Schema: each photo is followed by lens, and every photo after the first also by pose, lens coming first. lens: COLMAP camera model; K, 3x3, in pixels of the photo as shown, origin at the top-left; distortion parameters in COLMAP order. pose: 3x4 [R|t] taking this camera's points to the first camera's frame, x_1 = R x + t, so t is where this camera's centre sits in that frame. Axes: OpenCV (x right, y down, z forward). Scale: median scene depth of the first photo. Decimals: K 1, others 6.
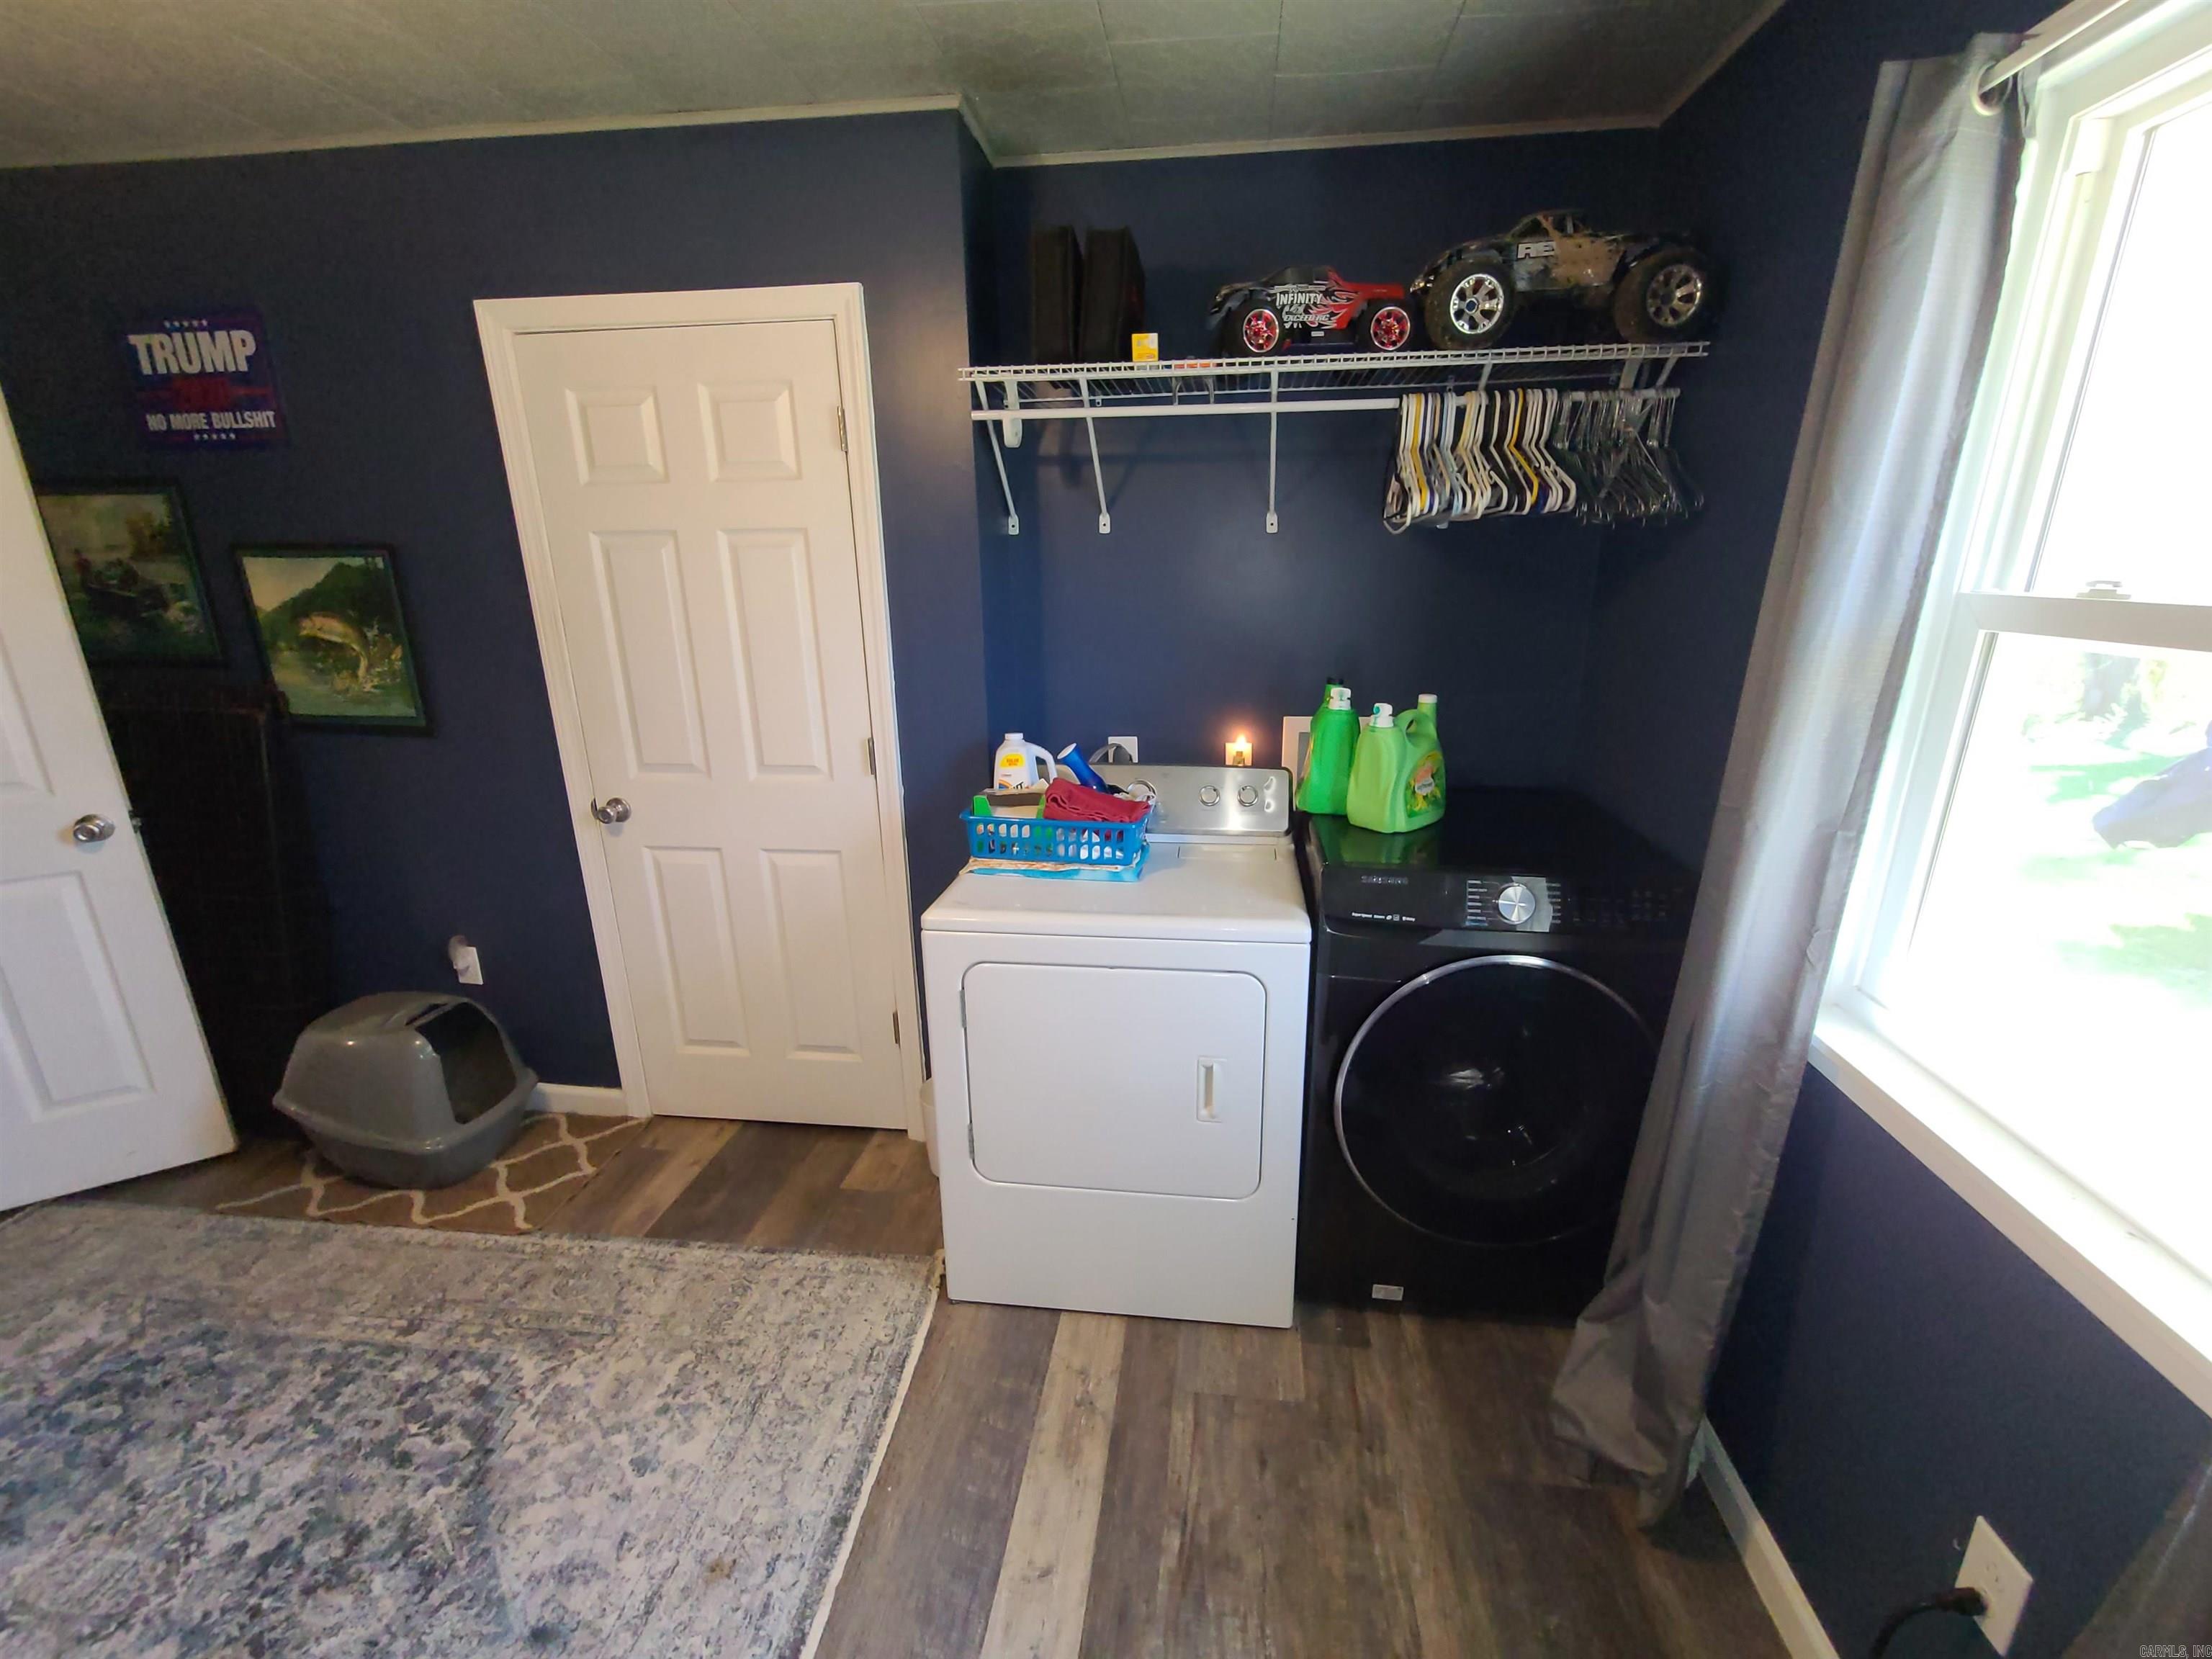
lens RADIAL K [[902.1, 0, 1124.9], [0, 902.1, 820.9], [0, 0, 1]] dist [-0.000855, -0.002114]
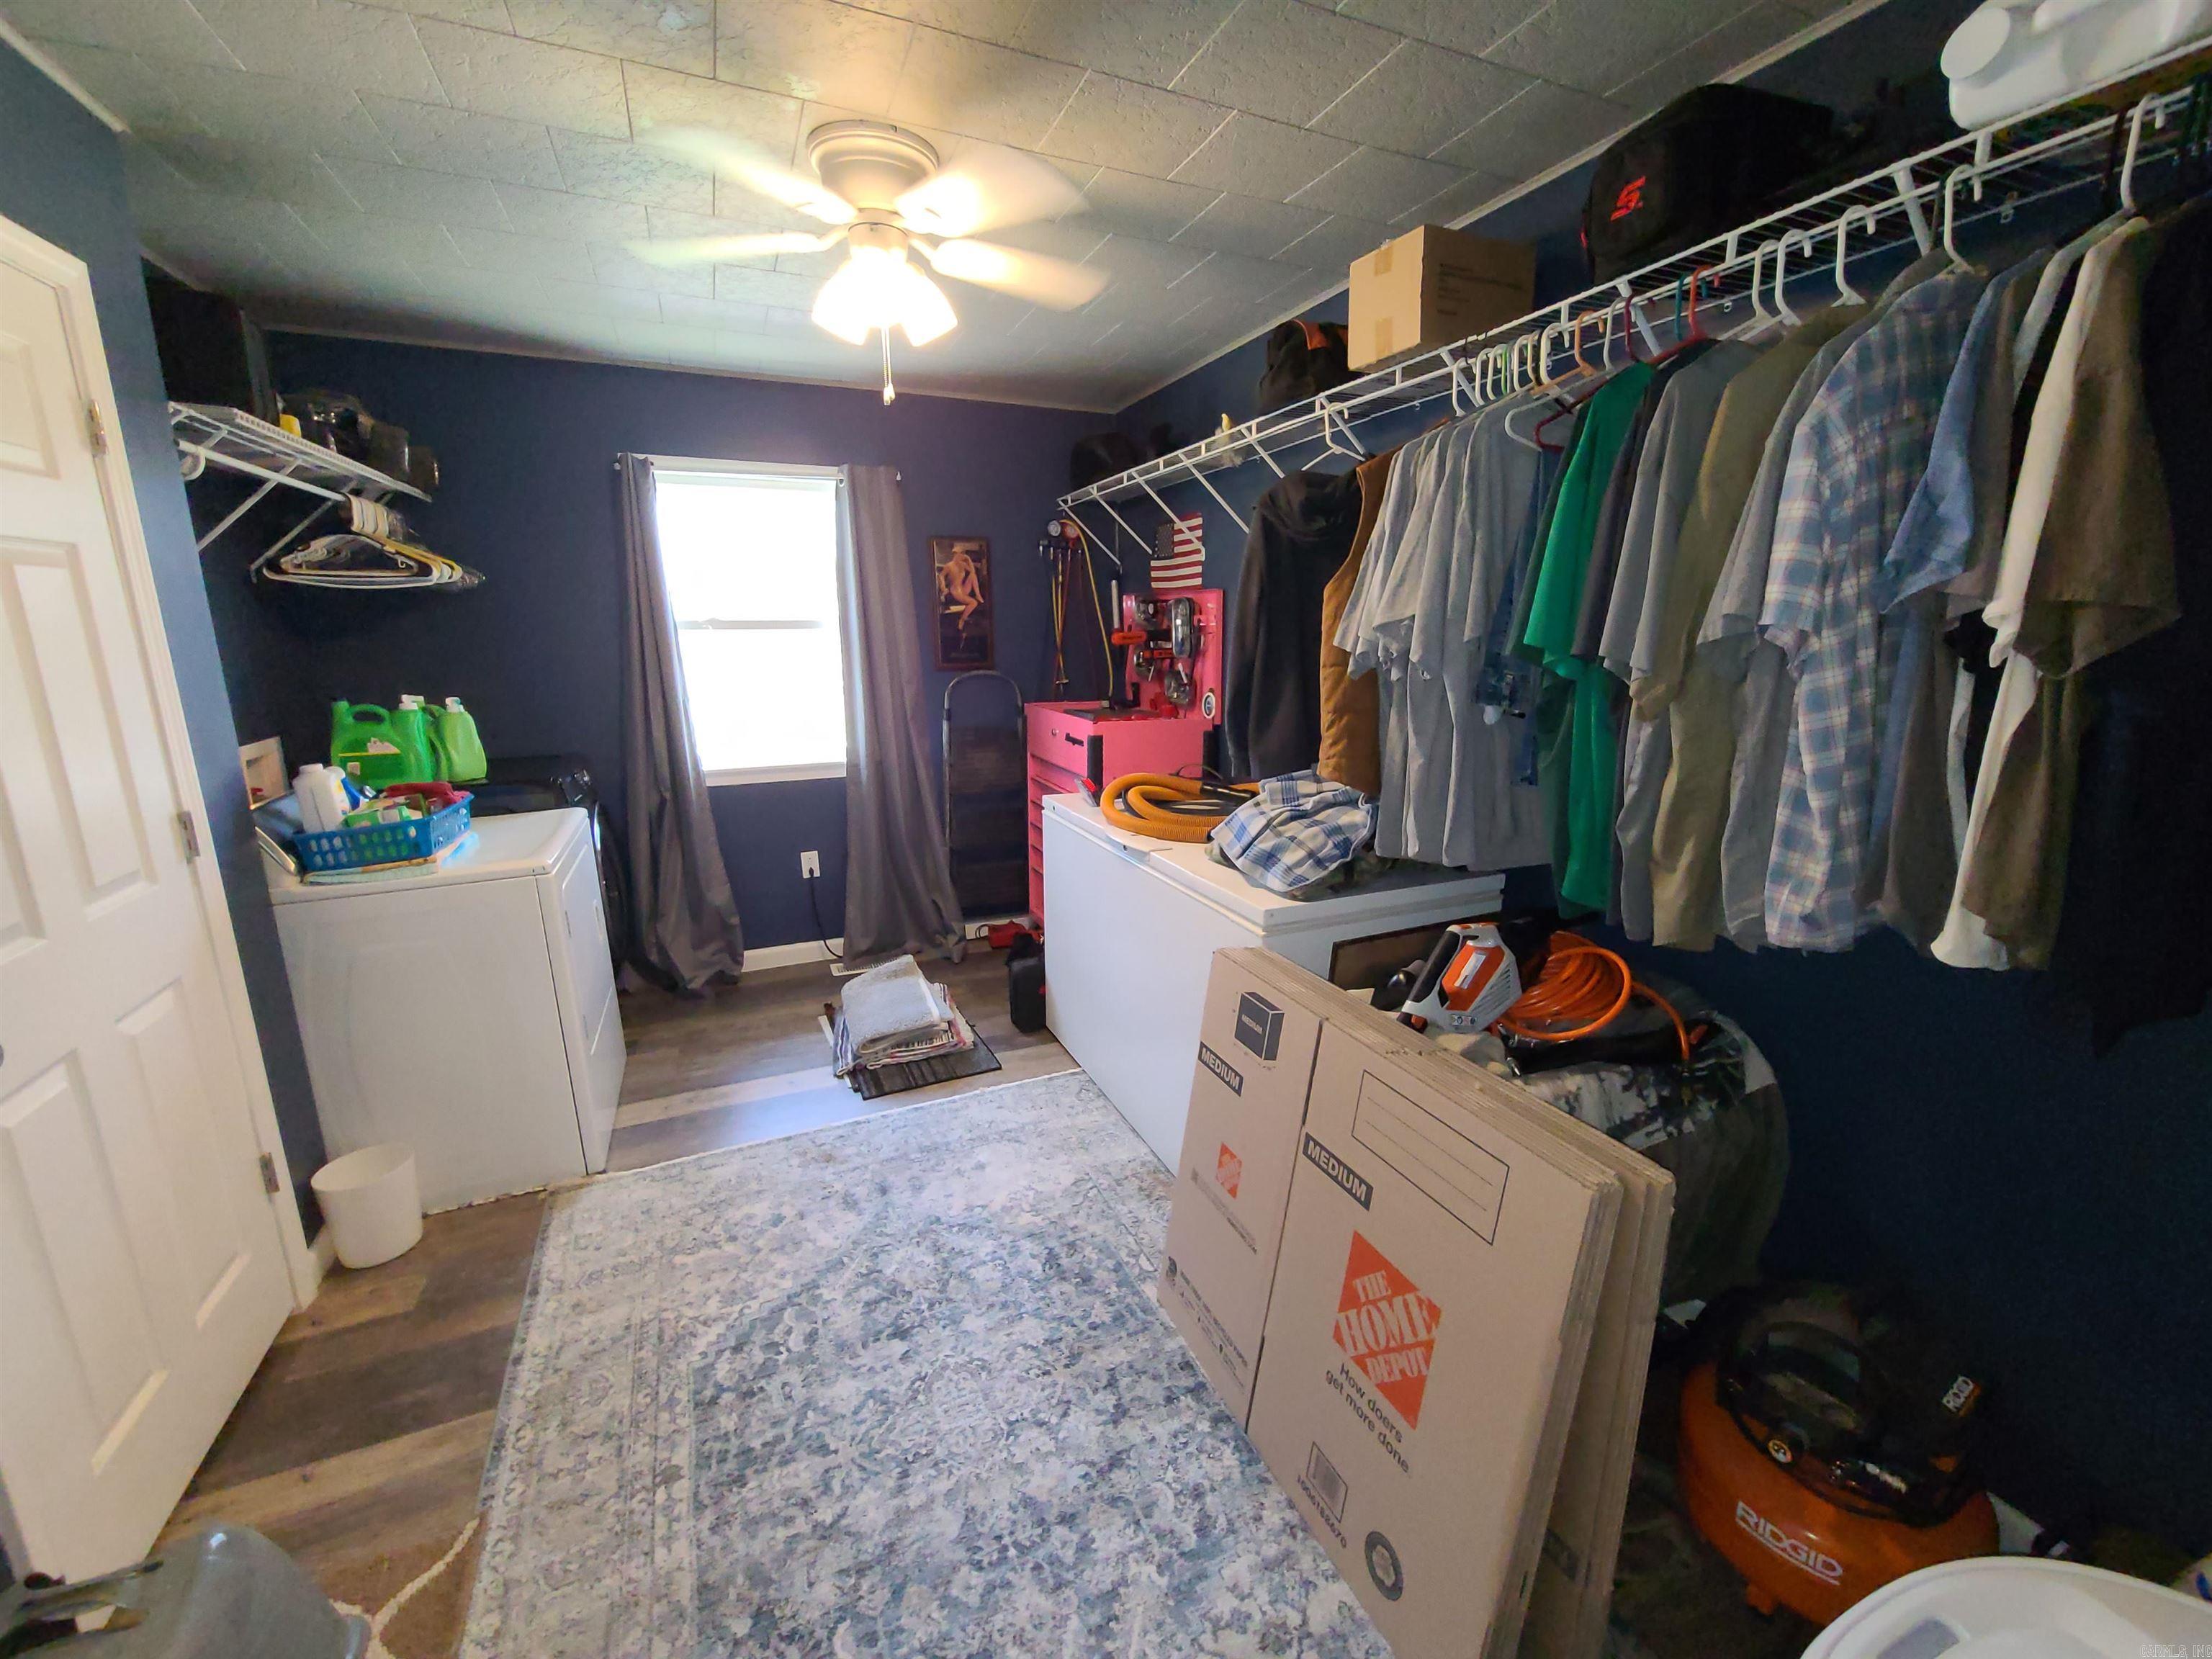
lens RADIAL K [[902.1, 0, 1124.9], [0, 902.1, 820.9], [0, 0, 1]] dist [-0.000855, -0.002114]
pose [[-0.513030, -0.170537, 0.841260, -1.428550], [0.248945, 0.908382, 0.335960, -0.150858], [-0.821479, 0.381785, -0.423572, 0.680828]]
